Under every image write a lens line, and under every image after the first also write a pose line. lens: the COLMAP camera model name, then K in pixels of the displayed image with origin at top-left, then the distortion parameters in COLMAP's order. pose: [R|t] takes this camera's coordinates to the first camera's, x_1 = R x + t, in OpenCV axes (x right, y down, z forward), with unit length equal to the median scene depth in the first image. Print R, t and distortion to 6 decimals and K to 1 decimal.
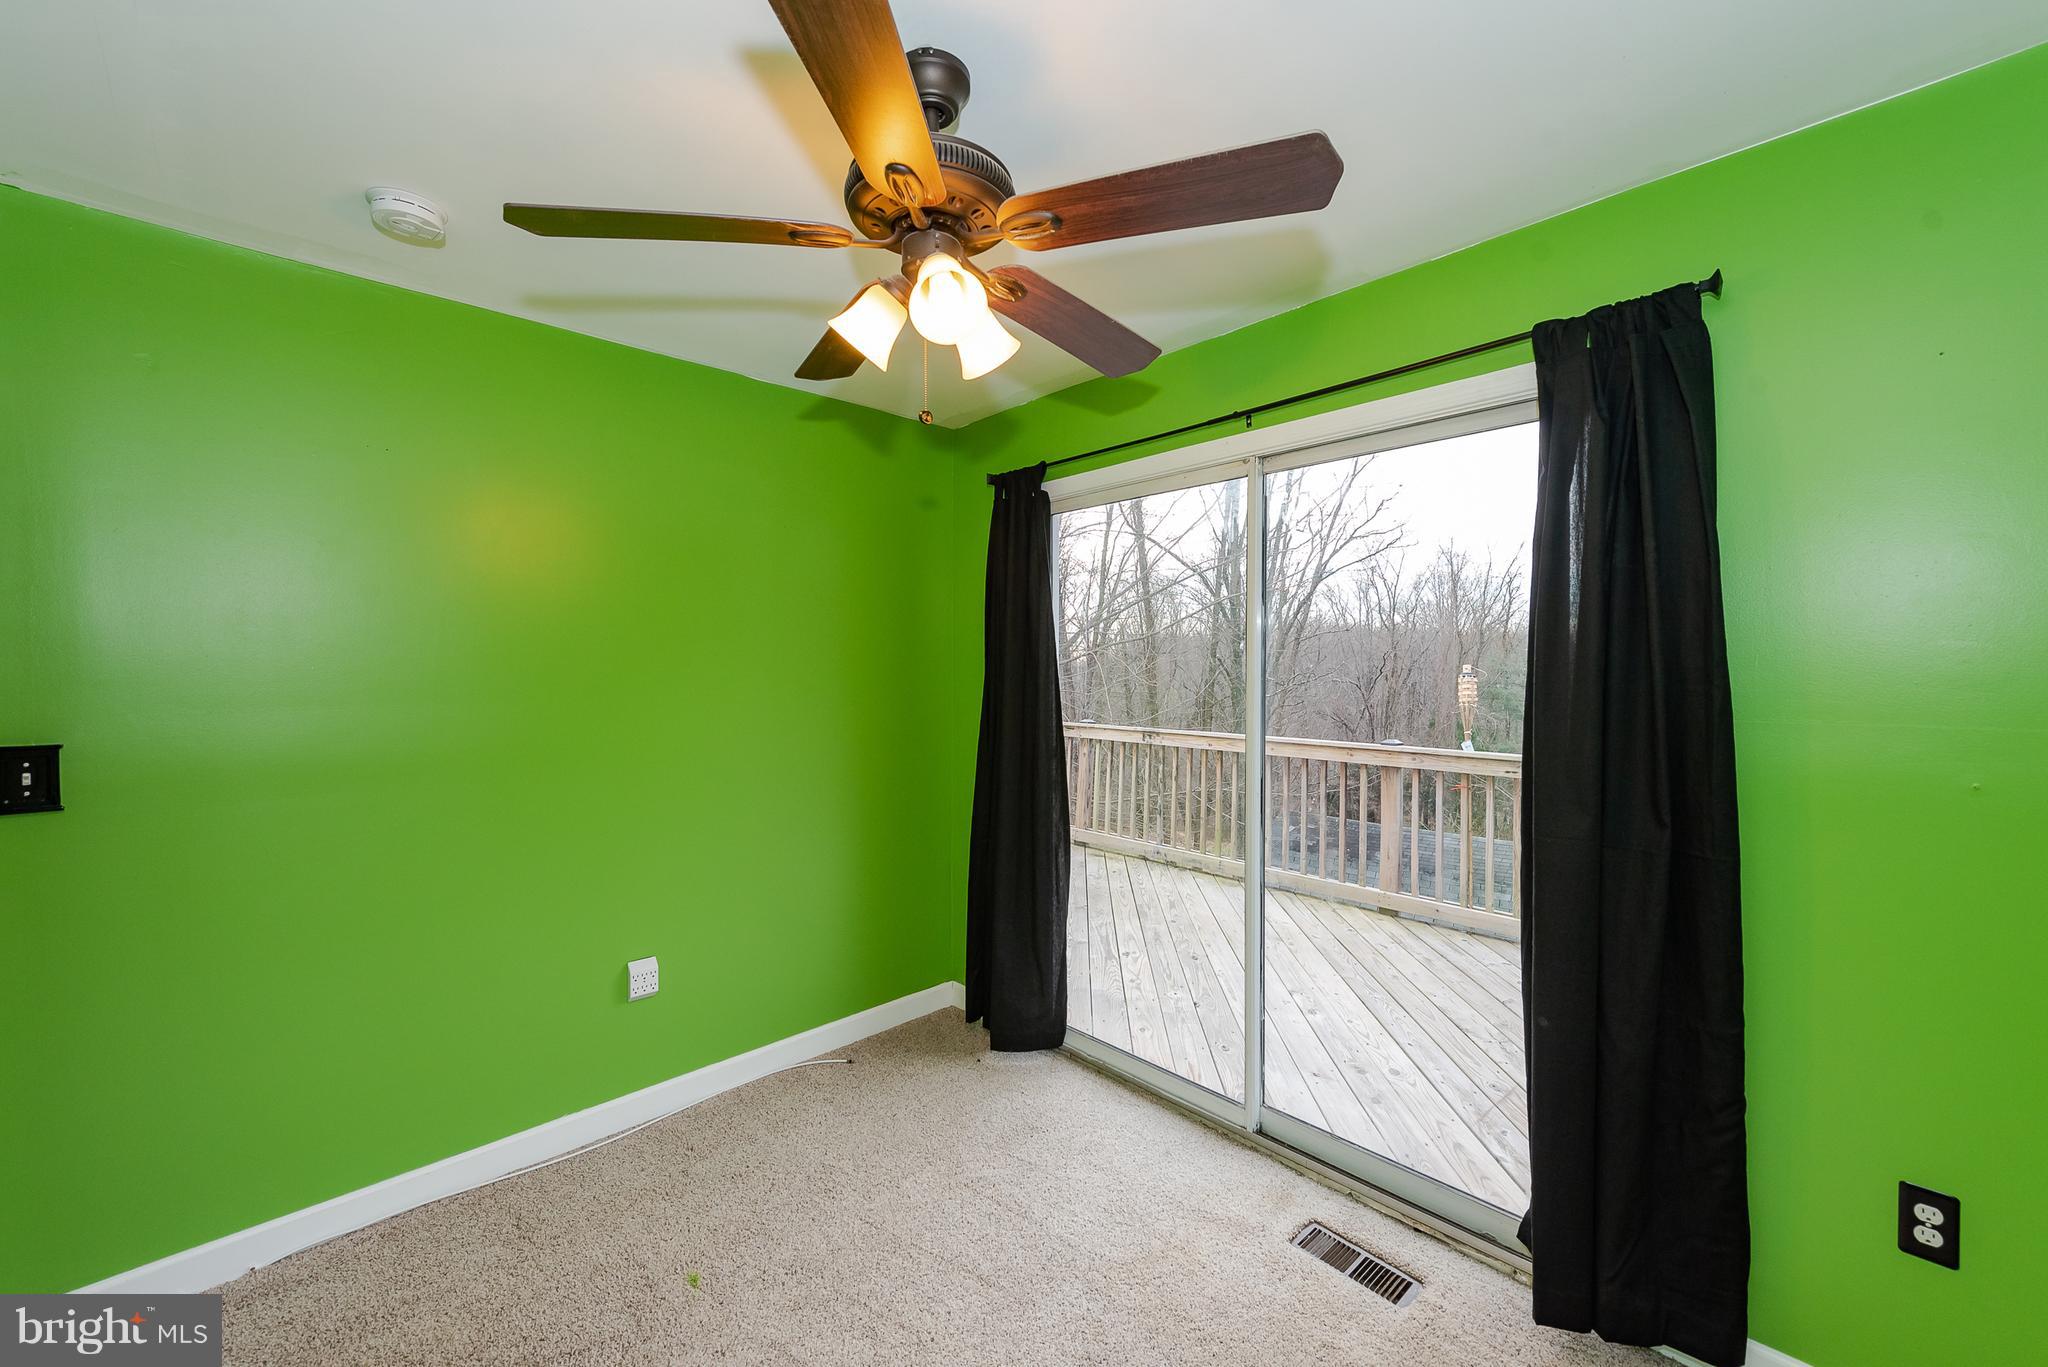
lens RADIAL K [[807.7, 0, 1023.5], [0, 807.7, 671.9], [0, 0, 1]] dist [0.011069, -0.000053]
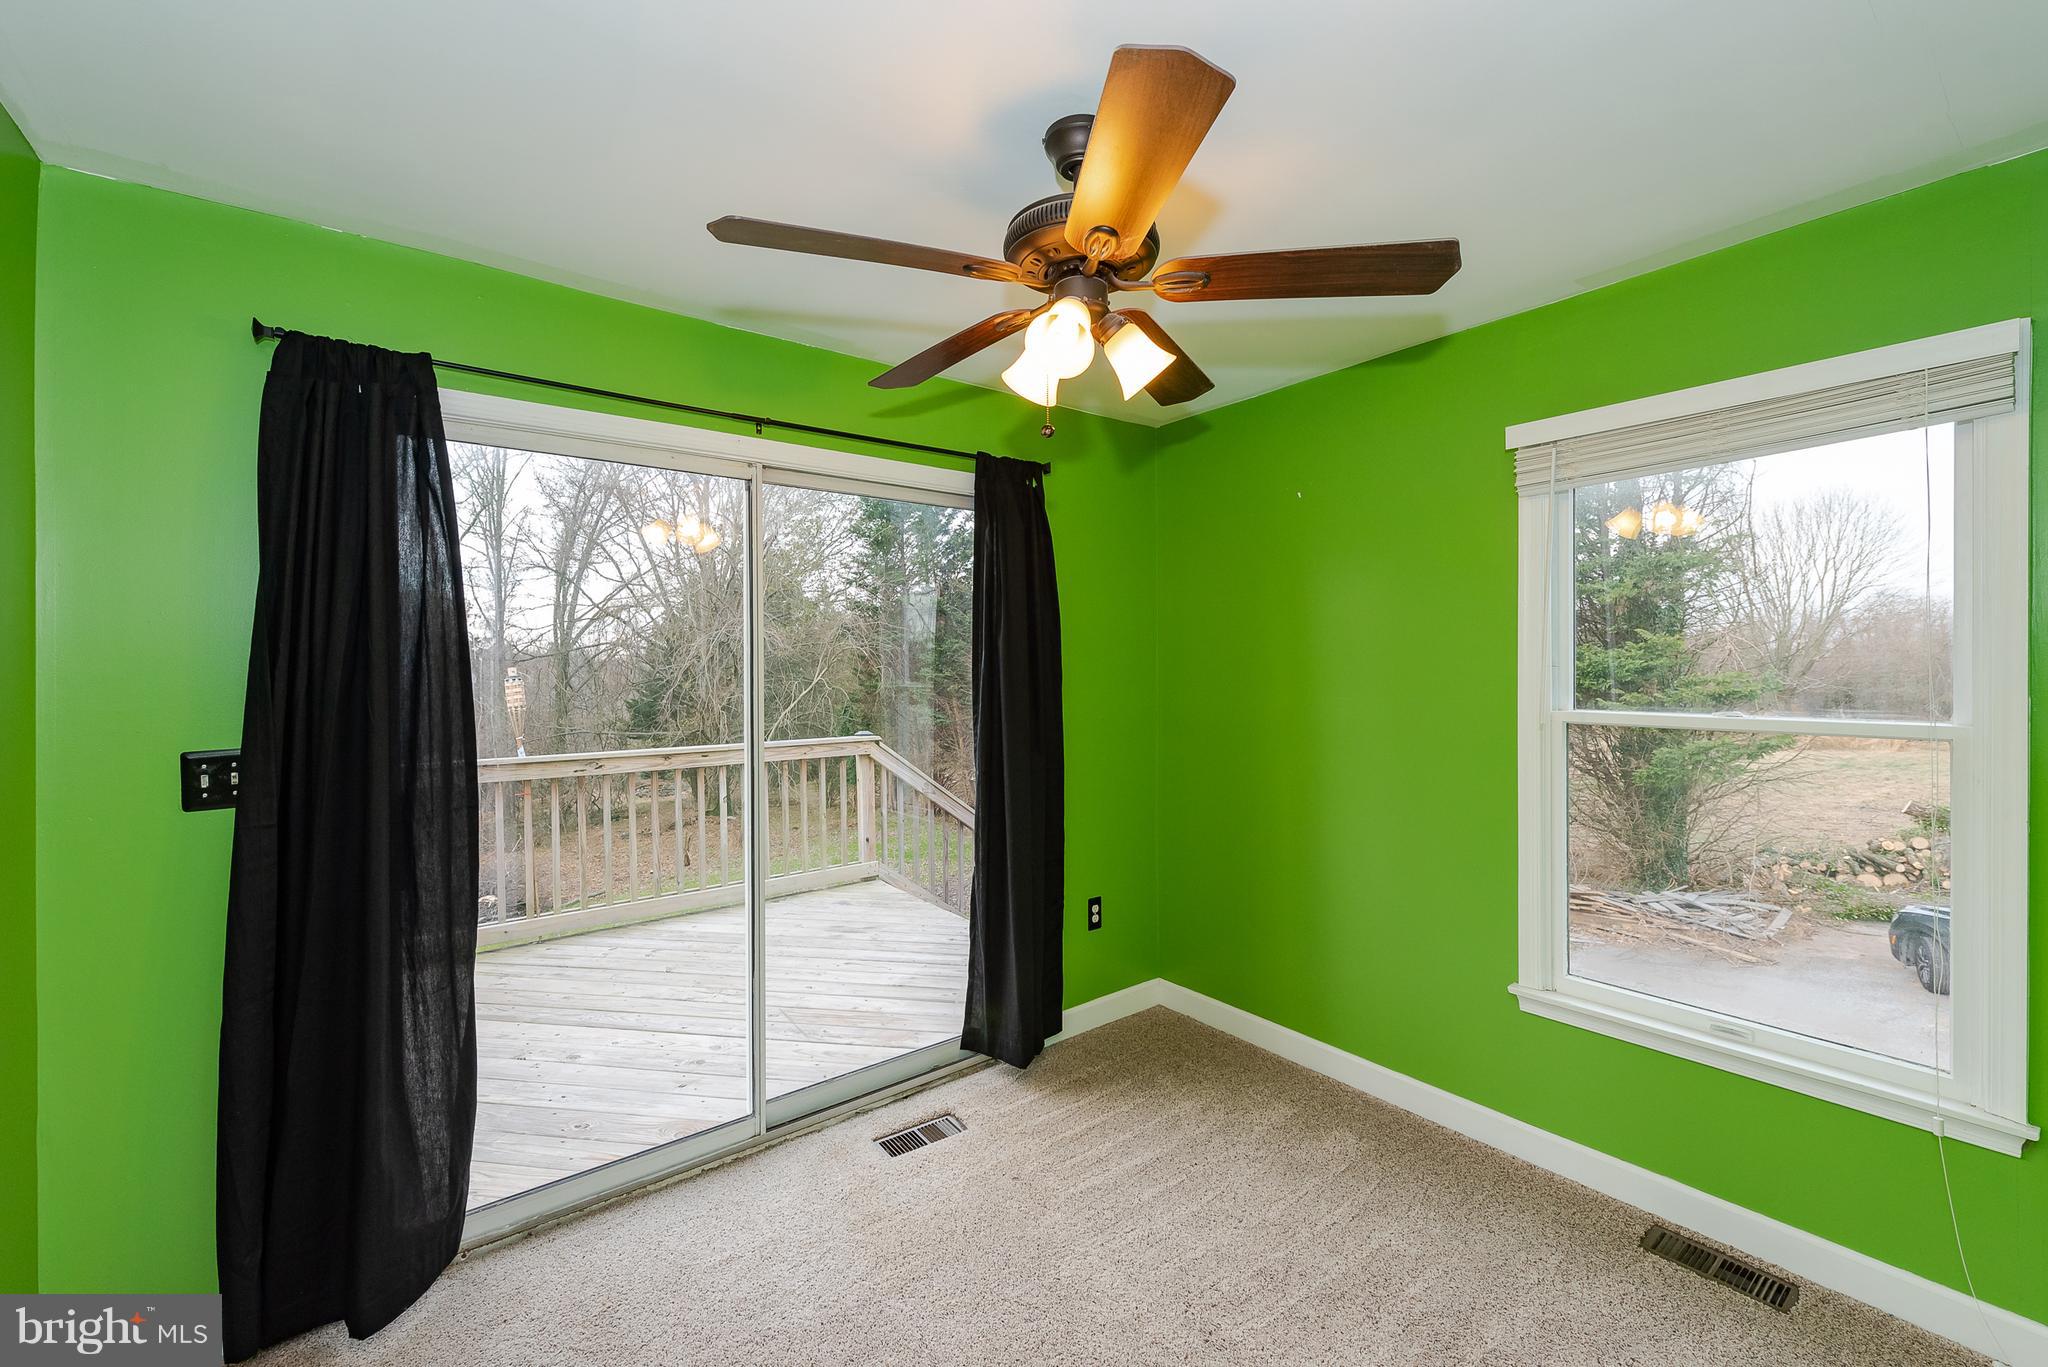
lens RADIAL K [[874.7, 0, 1005.7], [0, 874.7, 675.2], [0, 0, 1]] dist [-0.000475, -0.000189]
pose [[0.075239, -0.017940, 0.997004, -0.765939], [0.009382, 0.999807, 0.017283, -0.021137], [-0.997121, 0.008054, 0.075393, 0.606164]]
